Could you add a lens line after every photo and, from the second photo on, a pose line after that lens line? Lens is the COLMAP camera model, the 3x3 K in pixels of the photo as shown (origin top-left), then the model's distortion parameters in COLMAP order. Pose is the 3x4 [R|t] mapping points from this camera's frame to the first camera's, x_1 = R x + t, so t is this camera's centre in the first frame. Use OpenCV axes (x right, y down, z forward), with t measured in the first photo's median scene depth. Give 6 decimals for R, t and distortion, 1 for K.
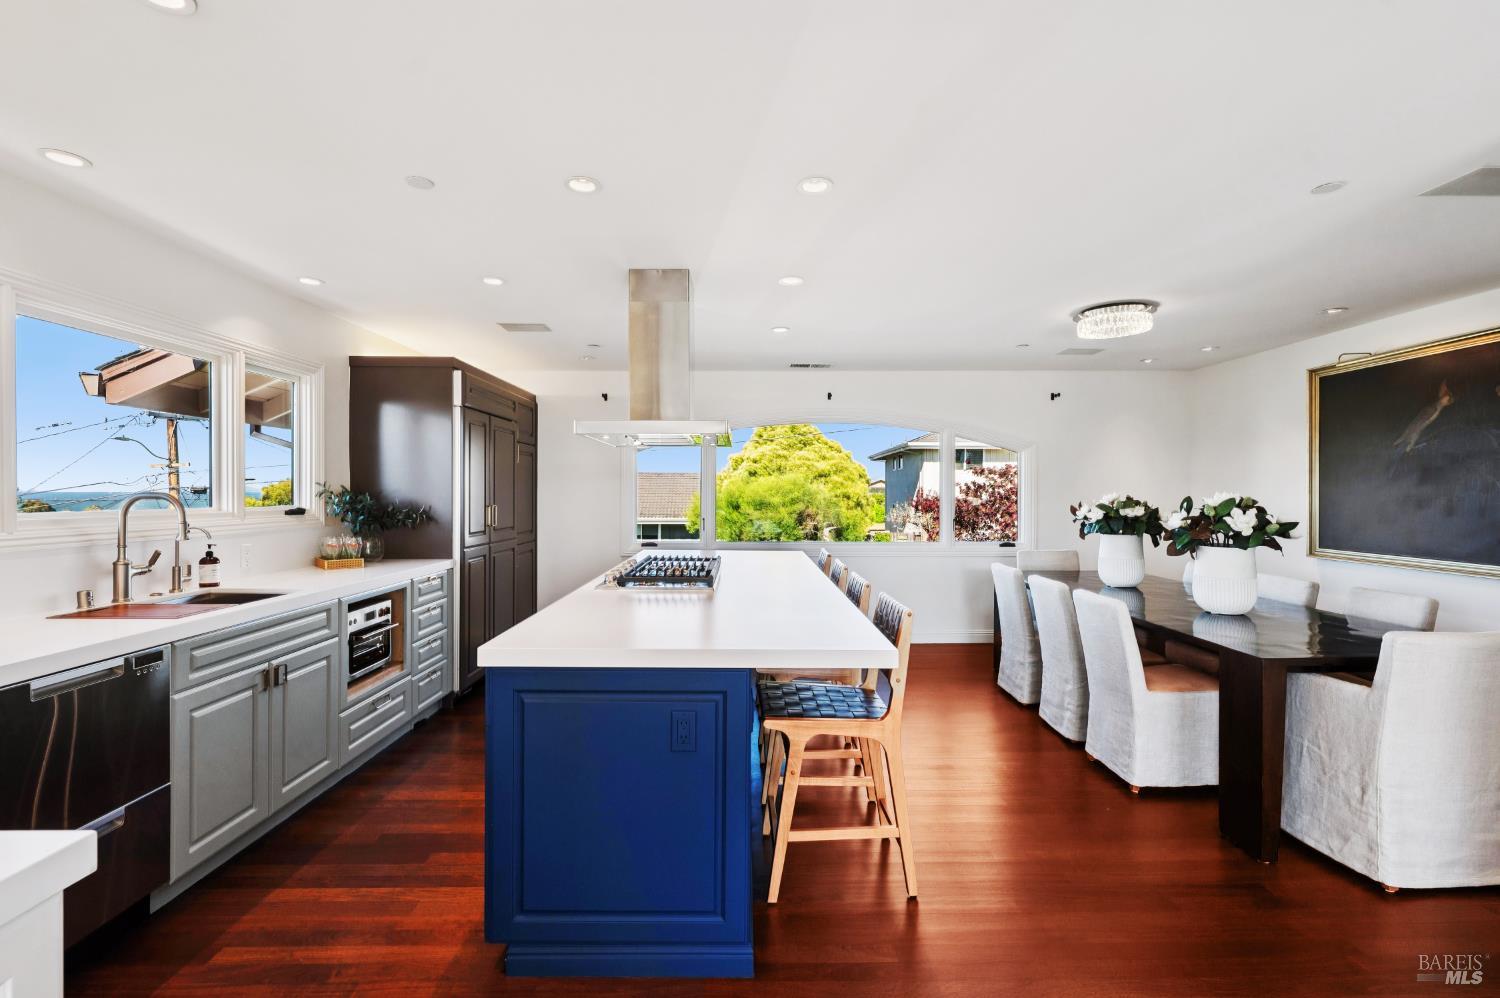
lens RADIAL K [[676.8, 0, 752.4], [0, 676.8, 496.8], [0, 0, 1]] dist [-0.001047, -0.000160]
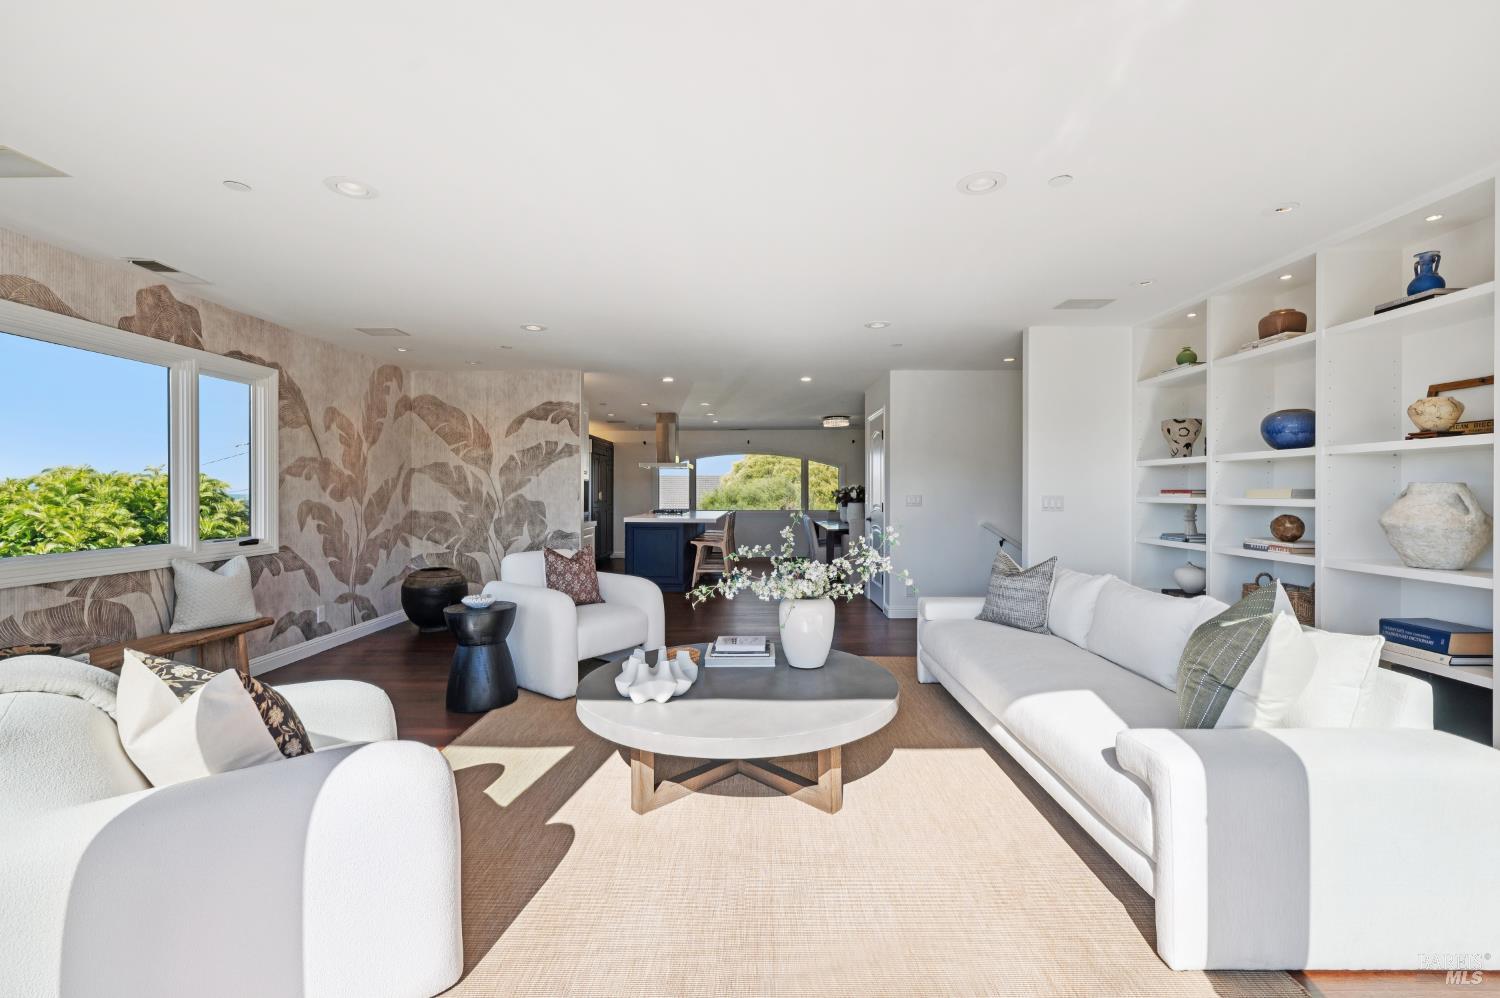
lens RADIAL K [[646.3, 0, 755.6], [0, 646.3, 500.0], [0, 0, 1]] dist [-0.000706, -0.000949]
pose [[0.999784, -0.001476, -0.020746, 0.275351], [0.001555, 0.999991, 0.003822, 0.042997], [0.020740, -0.003854, 0.999777, -1.594265]]
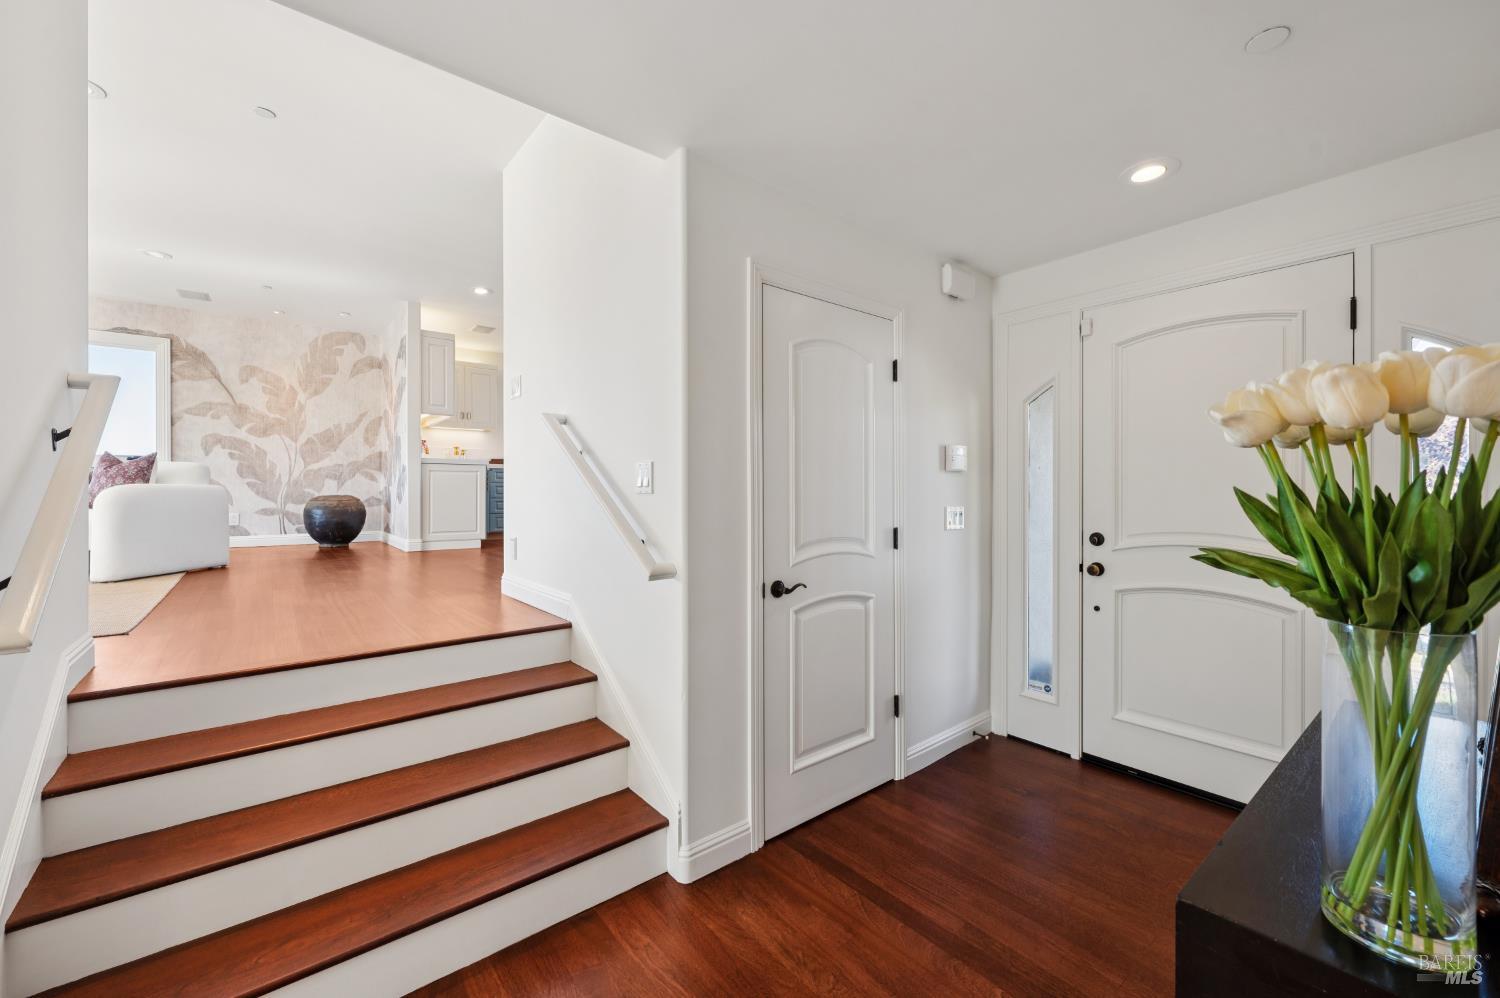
lens RADIAL K [[603.8, 0, 762.9], [0, 603.8, 493.3], [0, 0, 1]] dist [-0.001389, -0.000188]
pose [[0.626678, 0.005700, -0.779258, 1.535145], [-0.008565, 0.999963, 0.000427, 0.191051], [0.779231, 0.006406, 0.626704, -0.231794]]
